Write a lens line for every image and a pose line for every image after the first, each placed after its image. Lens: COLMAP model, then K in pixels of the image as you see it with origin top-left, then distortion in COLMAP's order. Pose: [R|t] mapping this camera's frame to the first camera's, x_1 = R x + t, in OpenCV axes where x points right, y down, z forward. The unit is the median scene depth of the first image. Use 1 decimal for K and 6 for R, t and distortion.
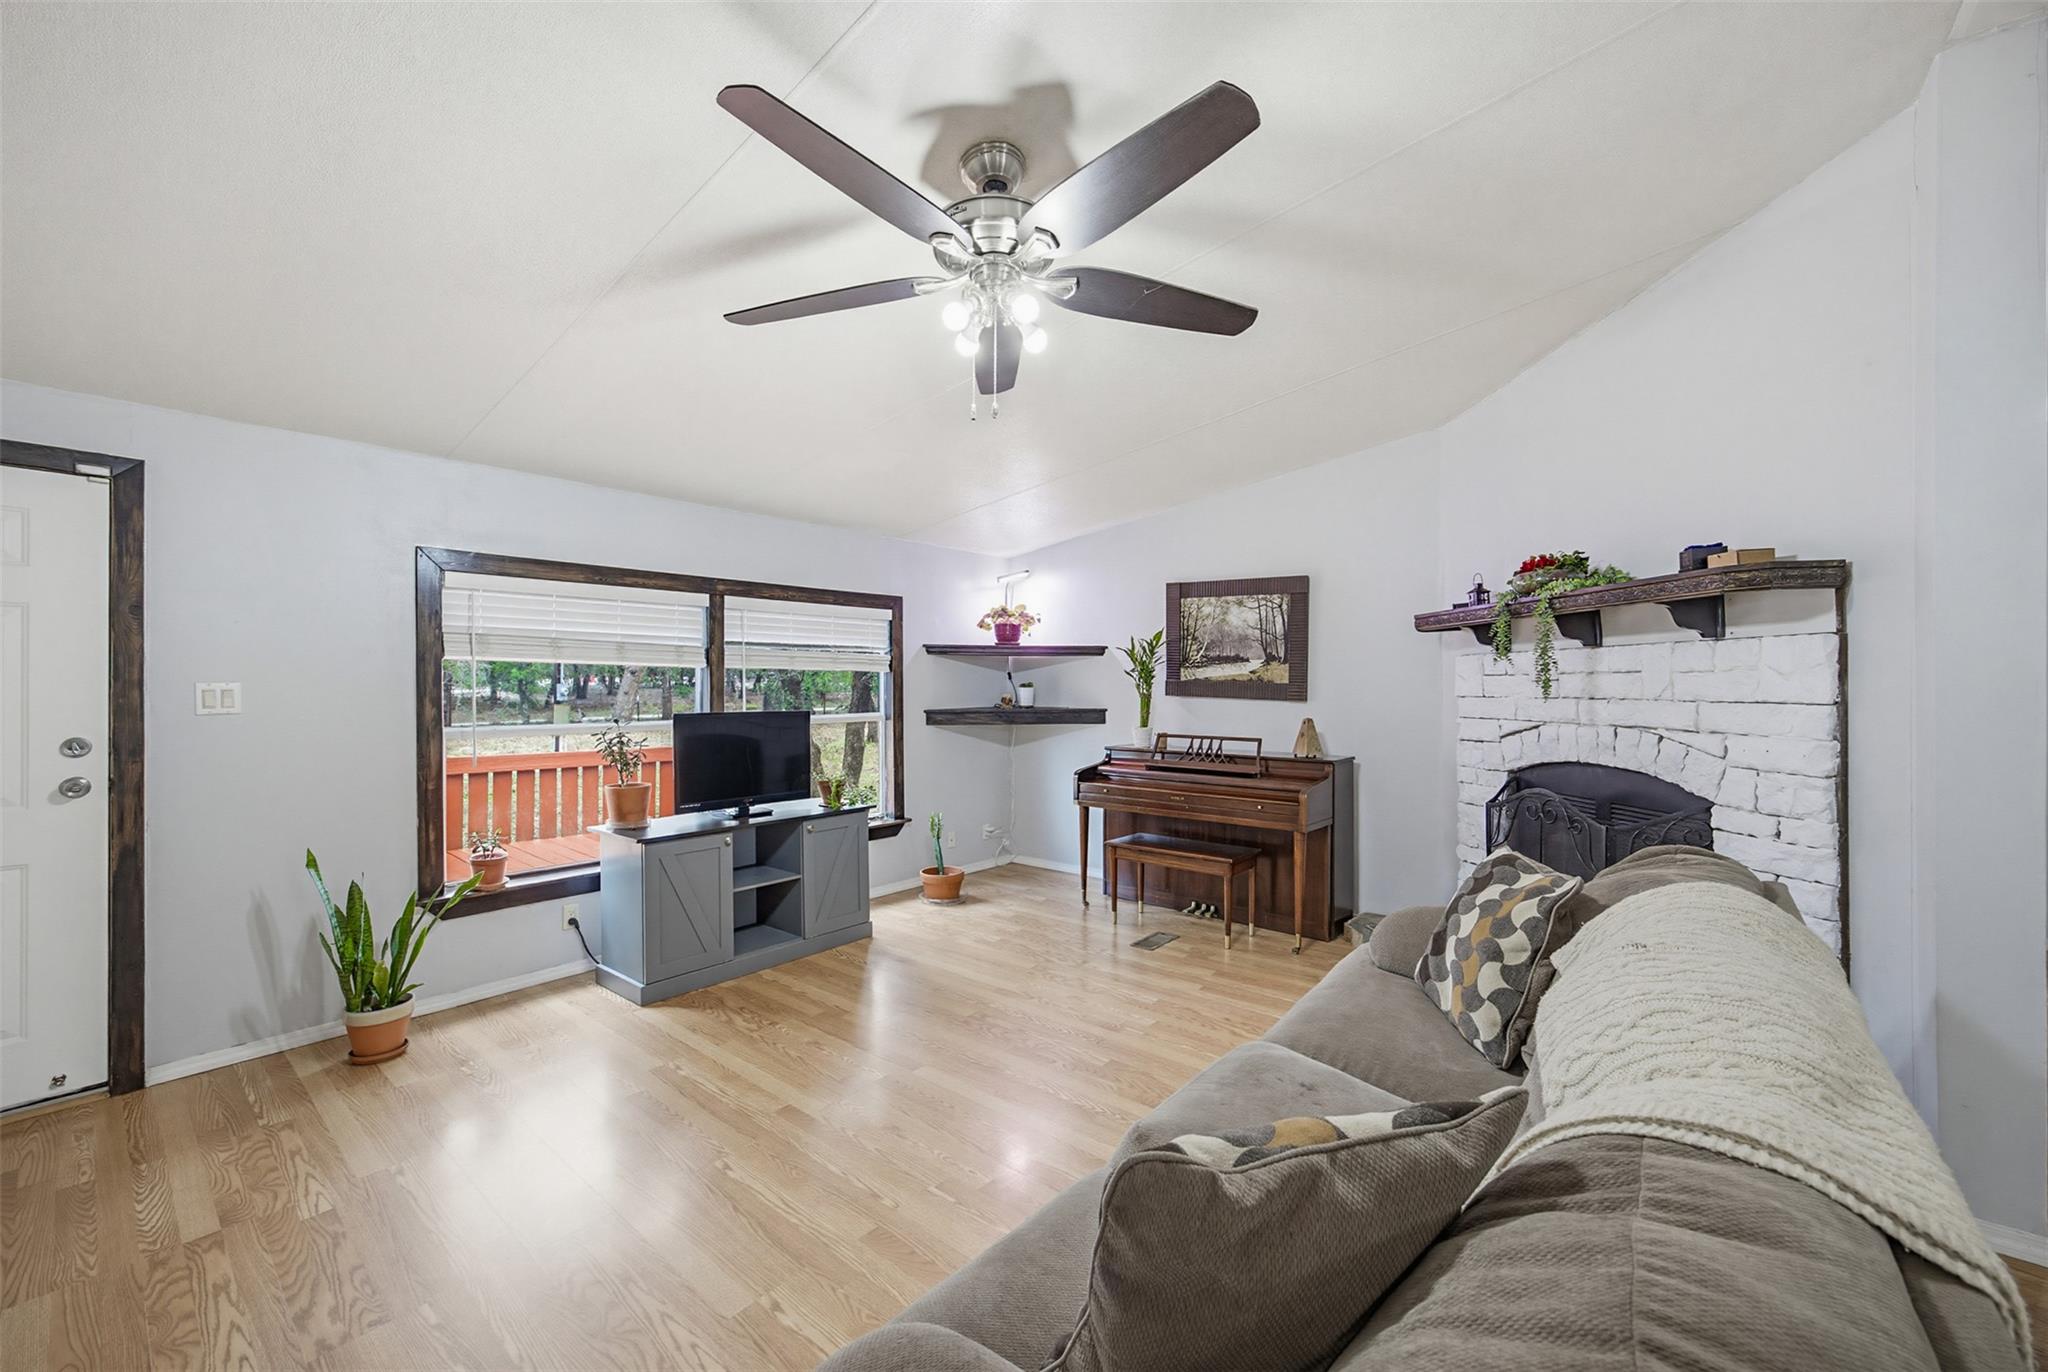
lens RADIAL K [[828.0, 0, 1024.0], [0, 828.0, 686.0], [0, 0, 1]] dist [-0.002366, 0.005225]
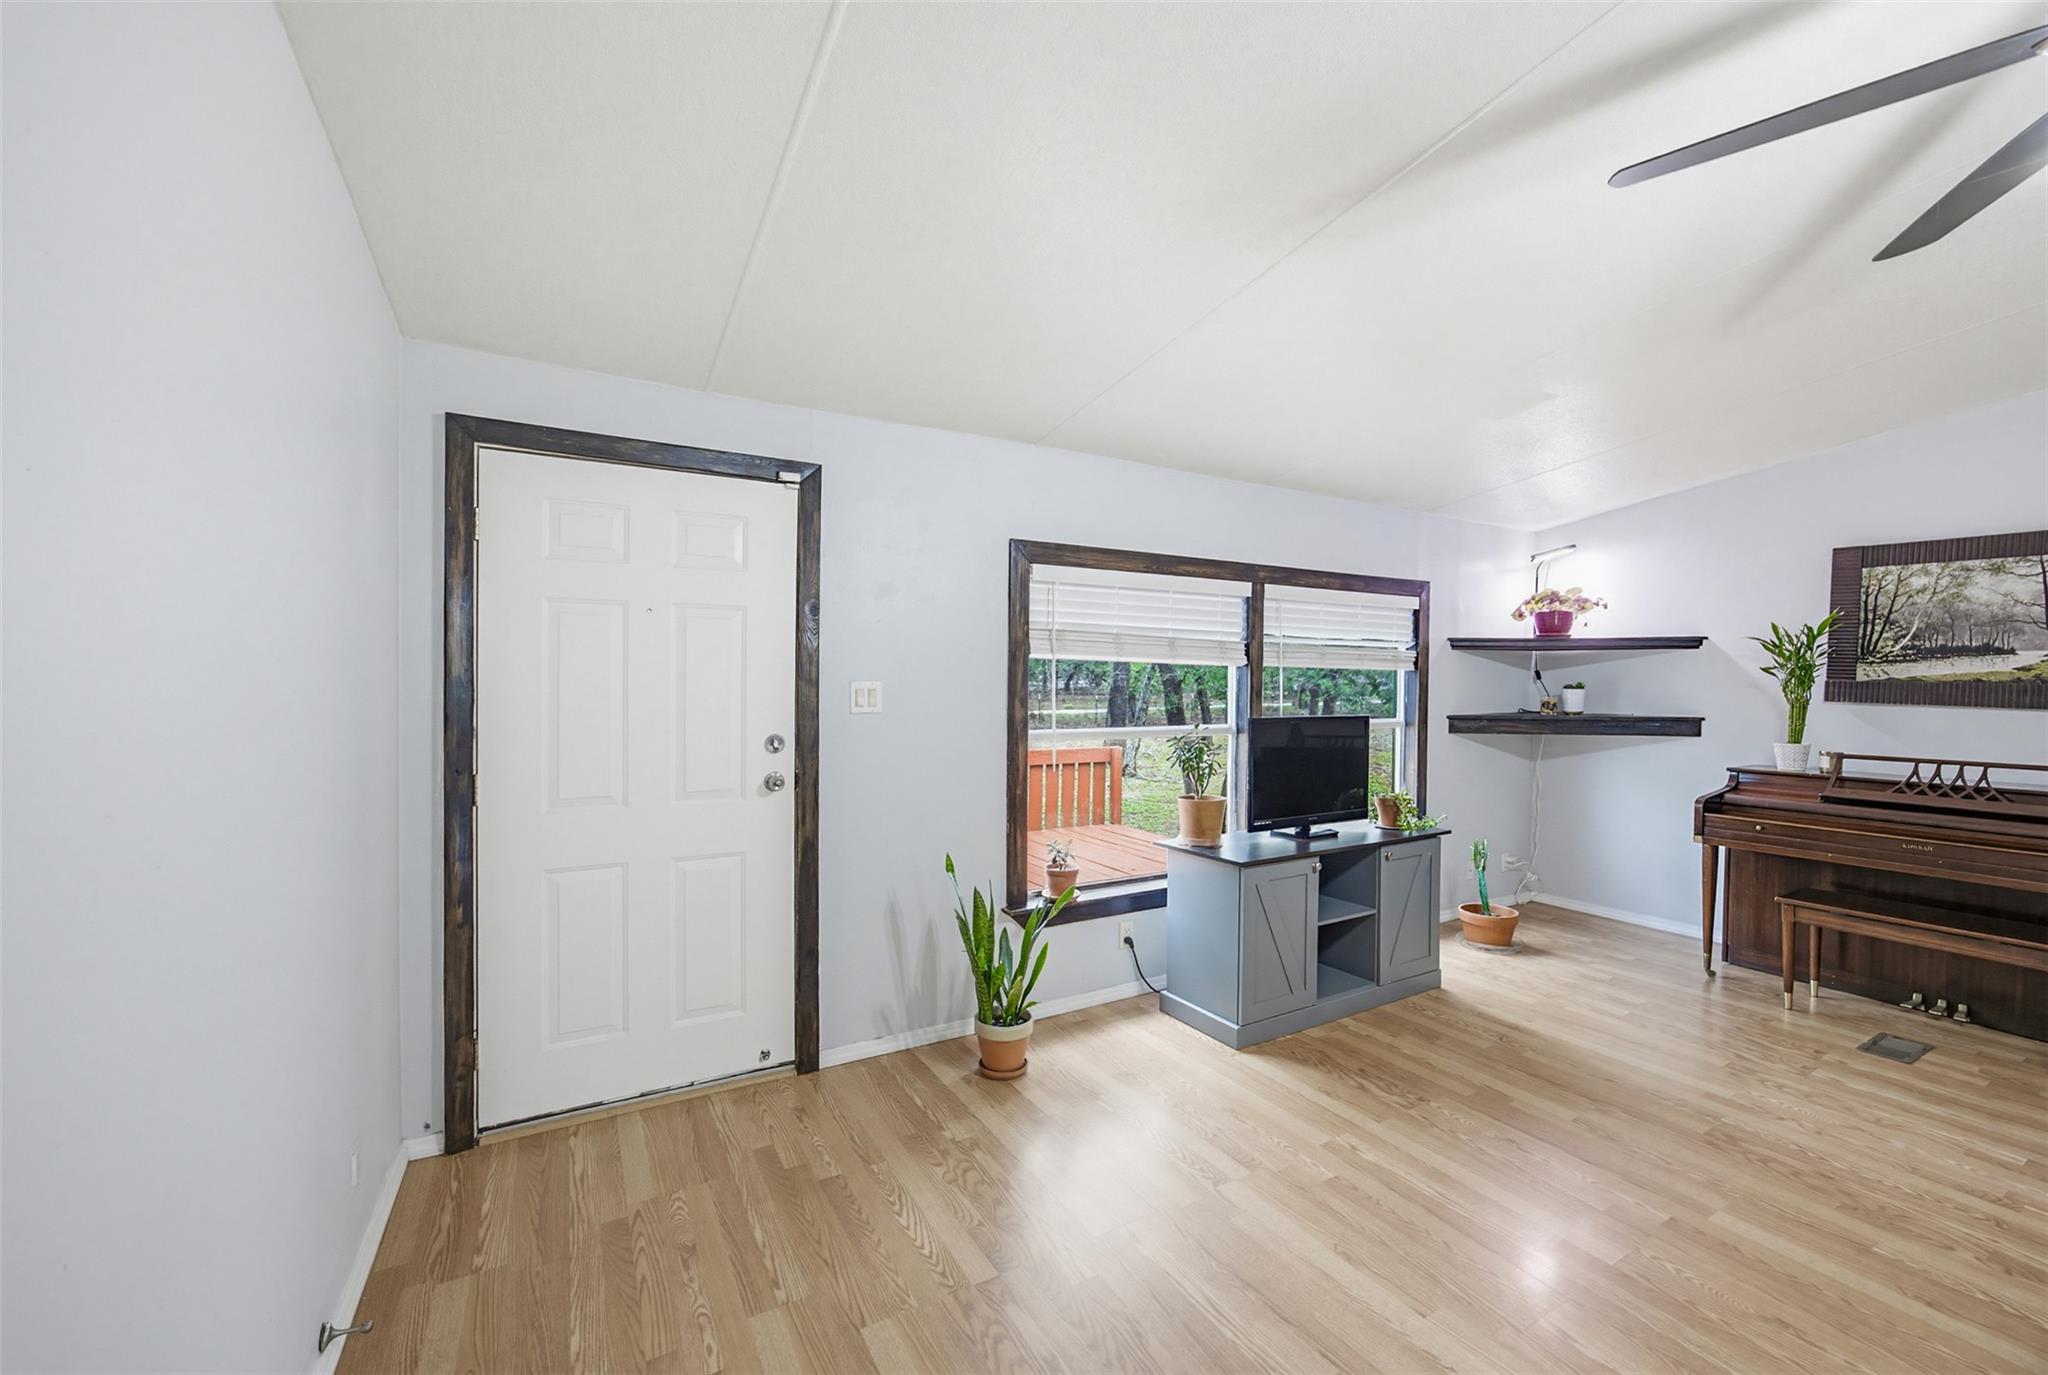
lens RADIAL K [[845.8, 0, 1028.8], [0, 845.8, 695.2], [0, 0, 1]] dist [-0.000549, 0.000457]
pose [[0.939543, 0.007773, -0.342343, -0.299443], [-0.003911, 0.999921, 0.011968, -0.000345], [0.342409, -0.009906, 0.939499, 0.067642]]
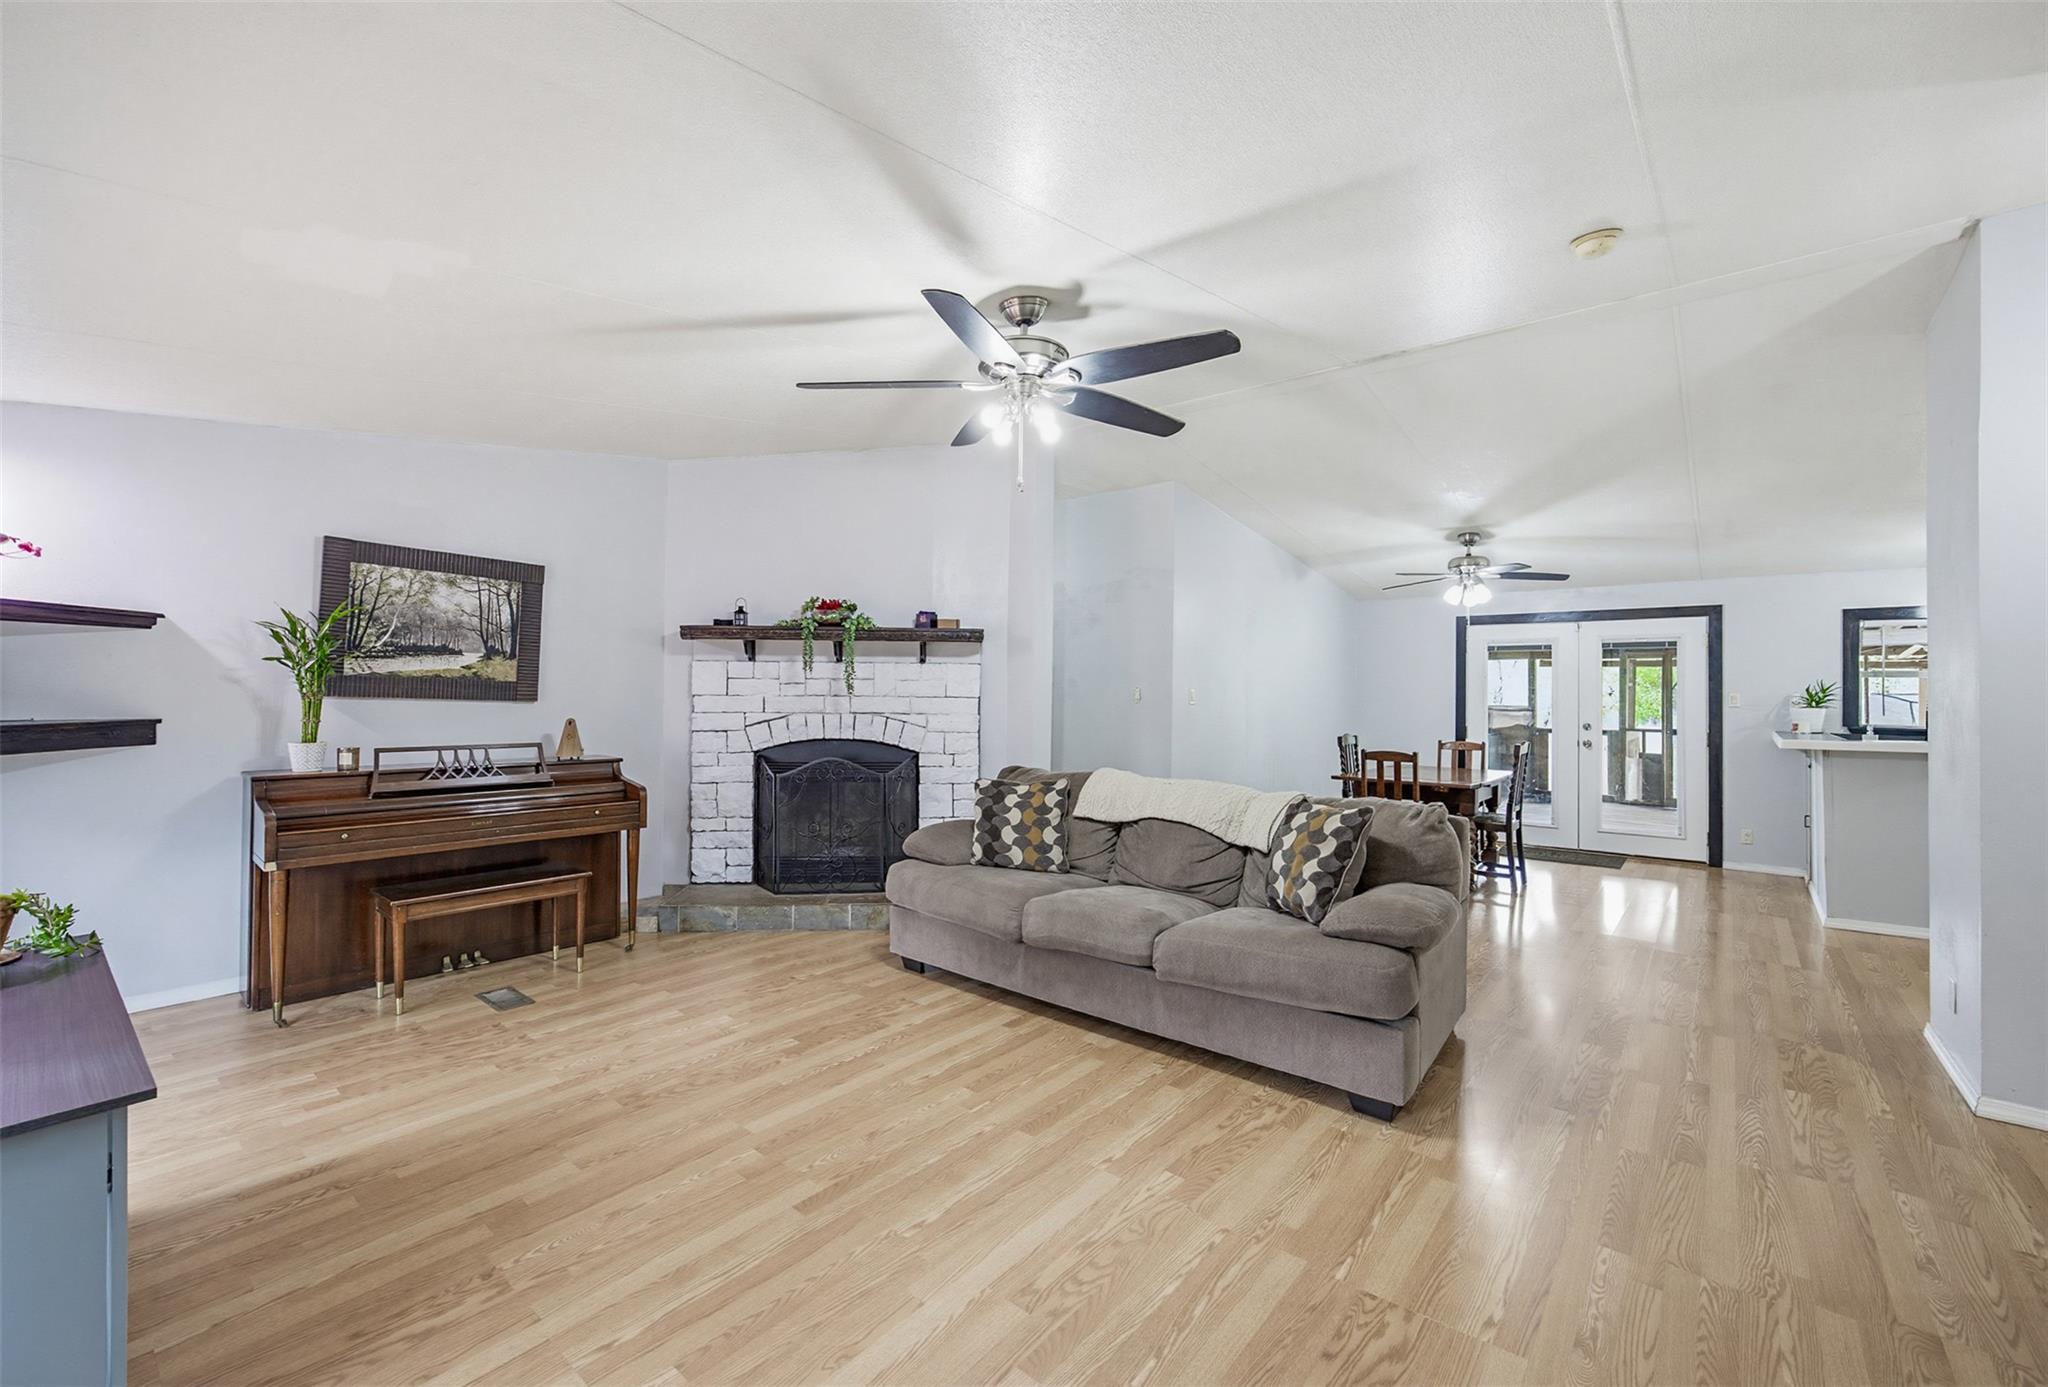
lens RADIAL K [[818.2, 0, 1100.8], [0, 818.2, 687.3], [0, 0, 1]] dist [0.001342, 0.000249]
pose [[-0.047133, 0.004534, 0.998878, -0.683145], [-0.009005, 0.999947, -0.004964, 0.002064], [-0.998848, -0.009229, -0.047089, 0.466590]]
